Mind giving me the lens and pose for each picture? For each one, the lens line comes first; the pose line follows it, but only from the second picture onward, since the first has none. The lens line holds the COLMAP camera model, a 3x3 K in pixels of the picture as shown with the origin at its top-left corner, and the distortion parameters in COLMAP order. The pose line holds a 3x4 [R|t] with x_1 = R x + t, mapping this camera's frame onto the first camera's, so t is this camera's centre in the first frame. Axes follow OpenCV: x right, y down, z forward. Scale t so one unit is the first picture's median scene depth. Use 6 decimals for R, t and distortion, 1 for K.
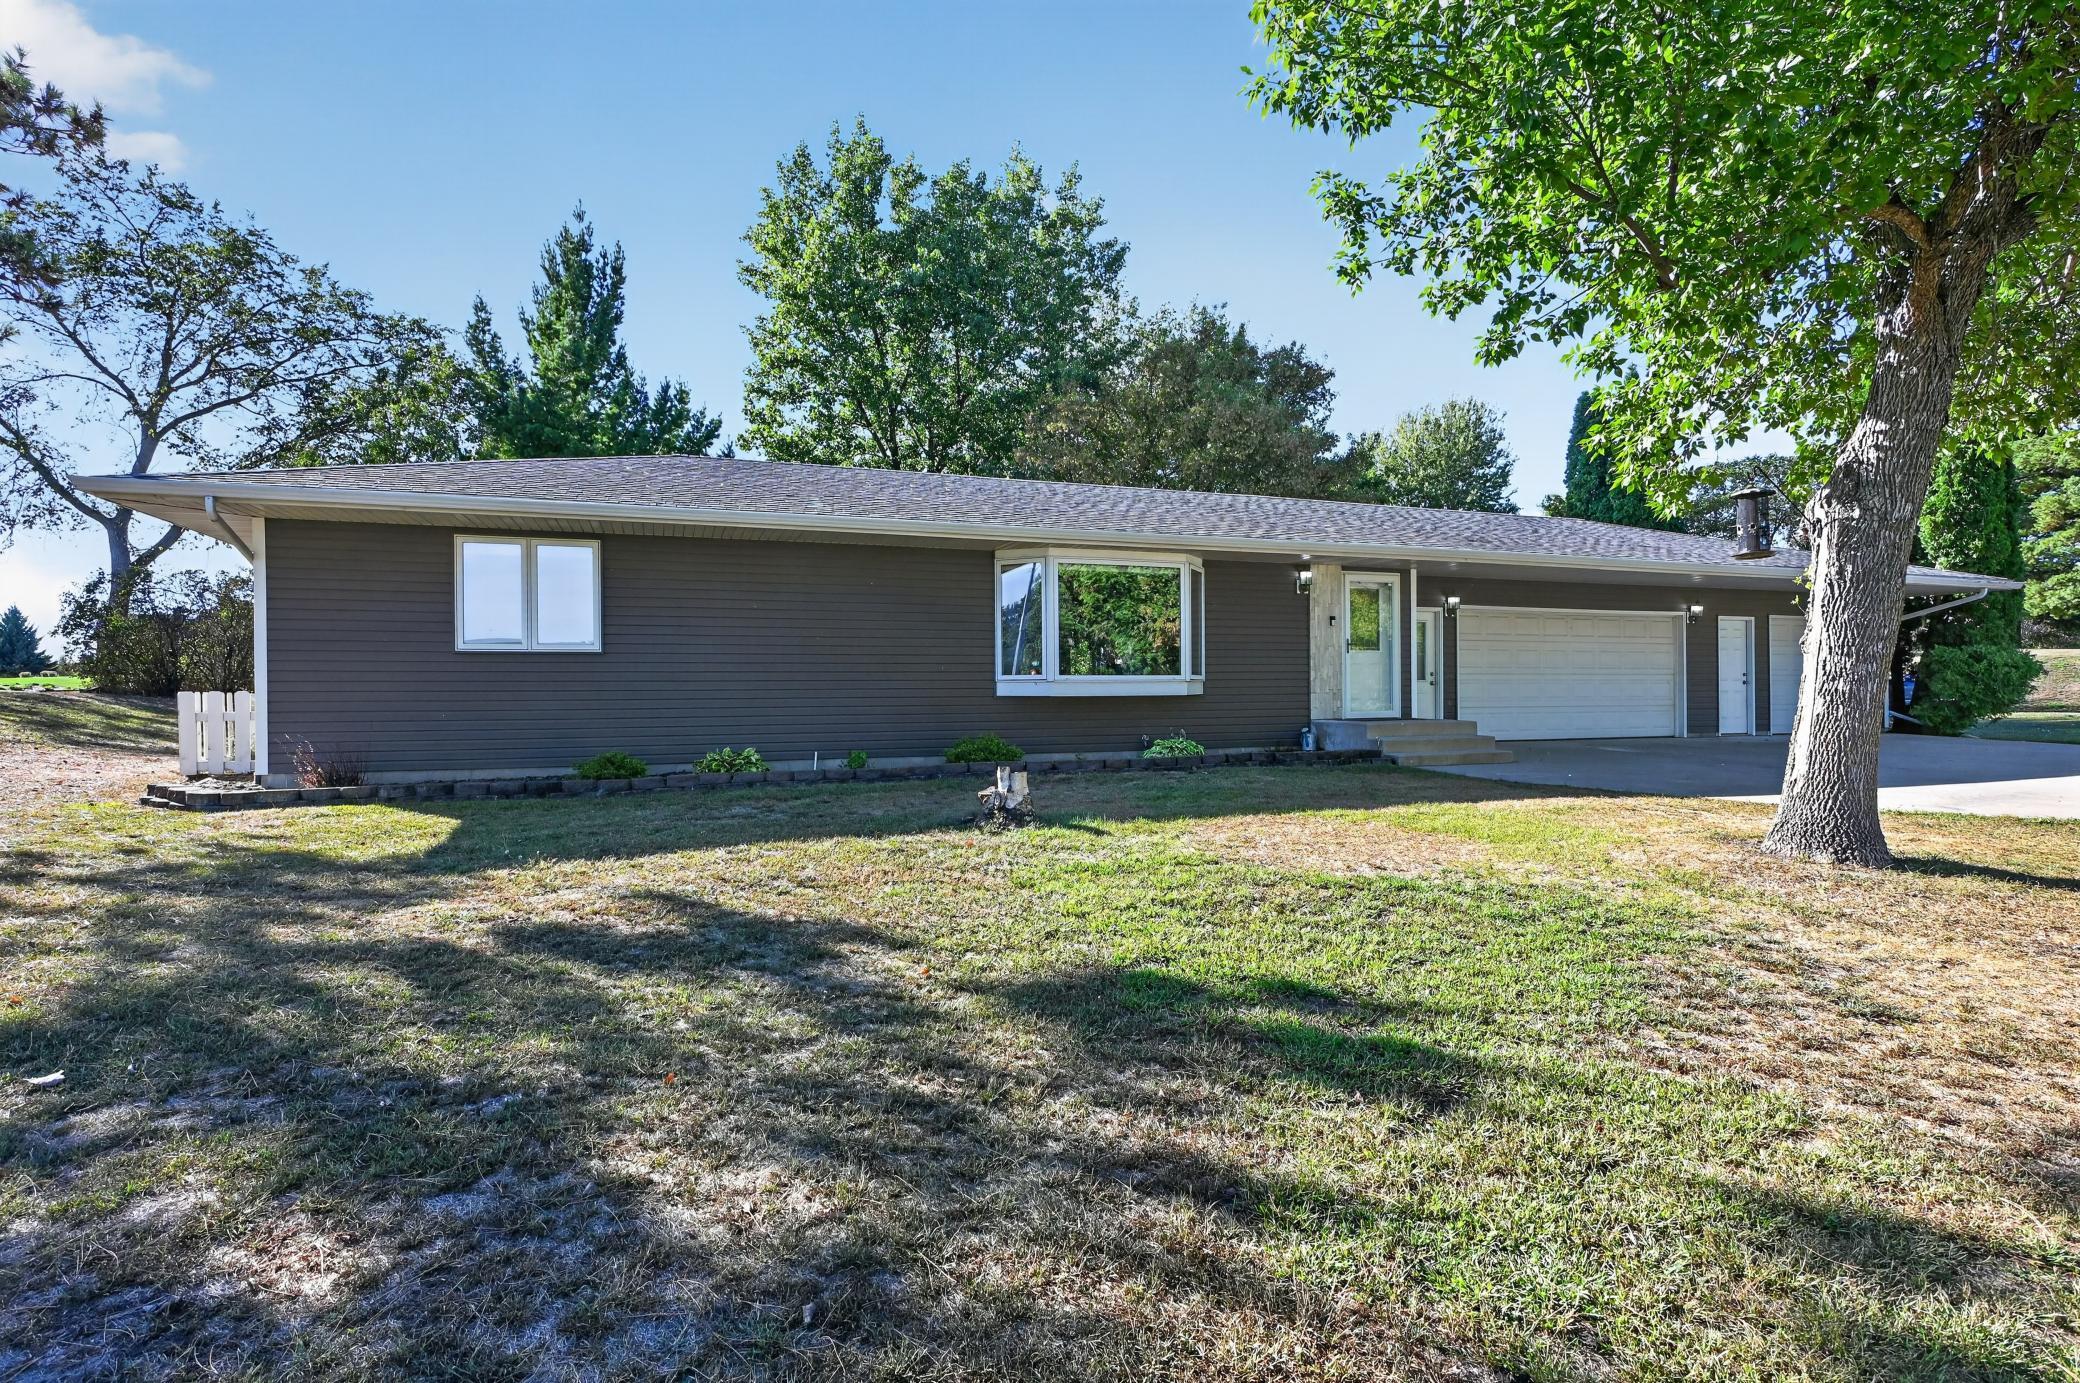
lens RADIAL K [[1031.8, 0, 1040.0], [0, 1031.8, 691.5], [0, 0, 1]] dist [-0.001220, 0.027597]
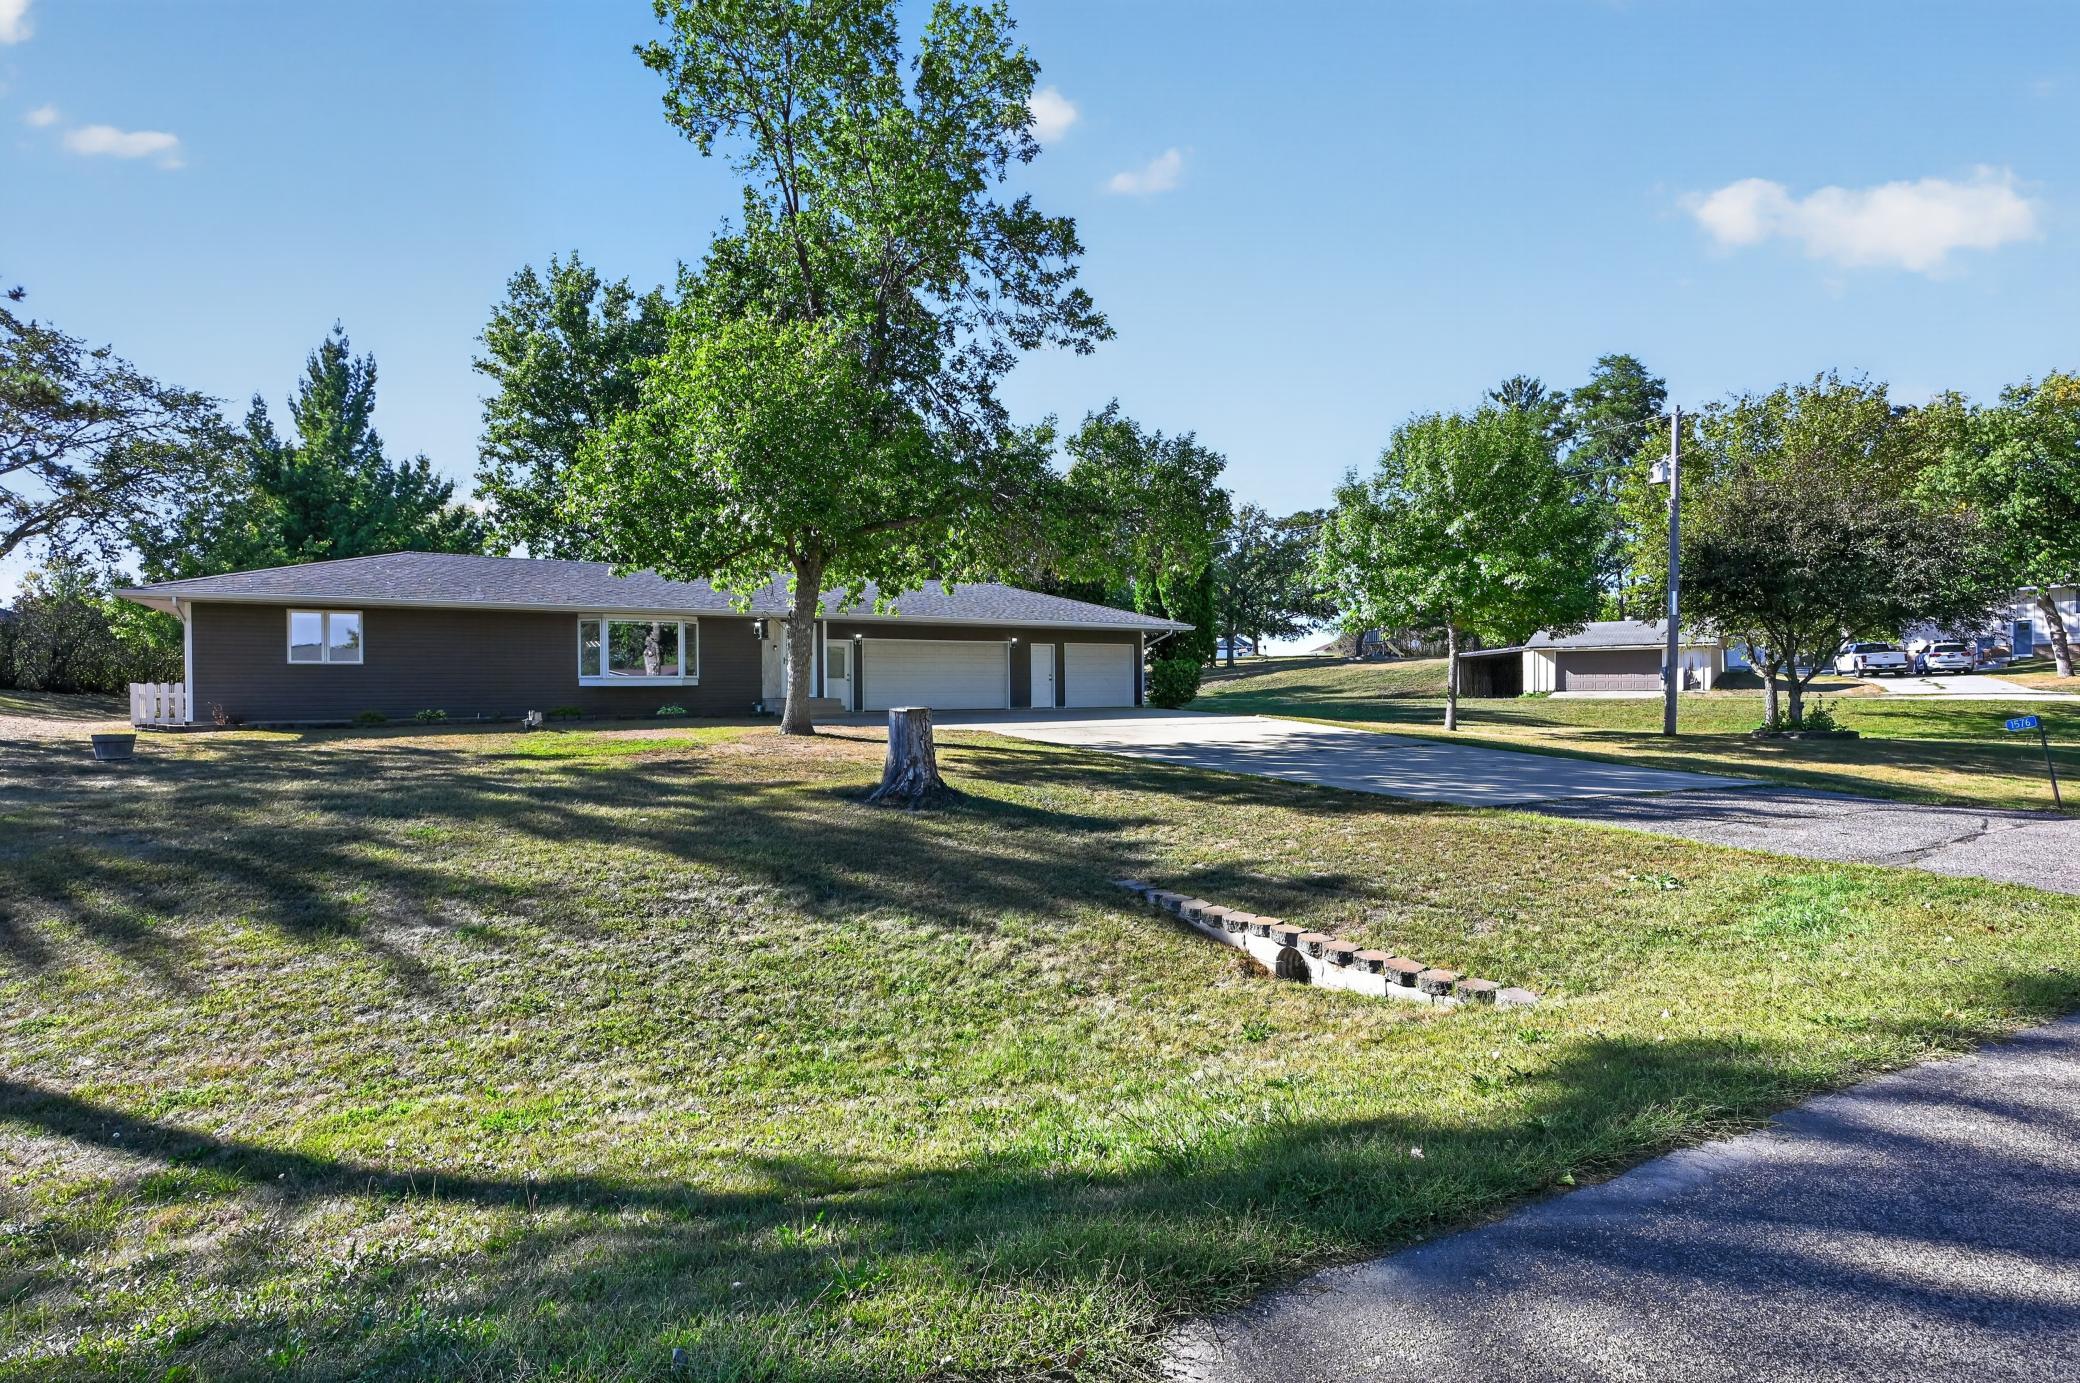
lens RADIAL K [[980.8, 0, 1040.0], [0, 980.8, 691.5], [0, 0, 1]] dist [0.001123, -0.000180]
pose [[0.977300, 0.000447, 0.211860, 0.177783], [-0.001699, 0.999982, 0.005726, 0.001317], [-0.211854, -0.005956, 0.977283, -0.445369]]
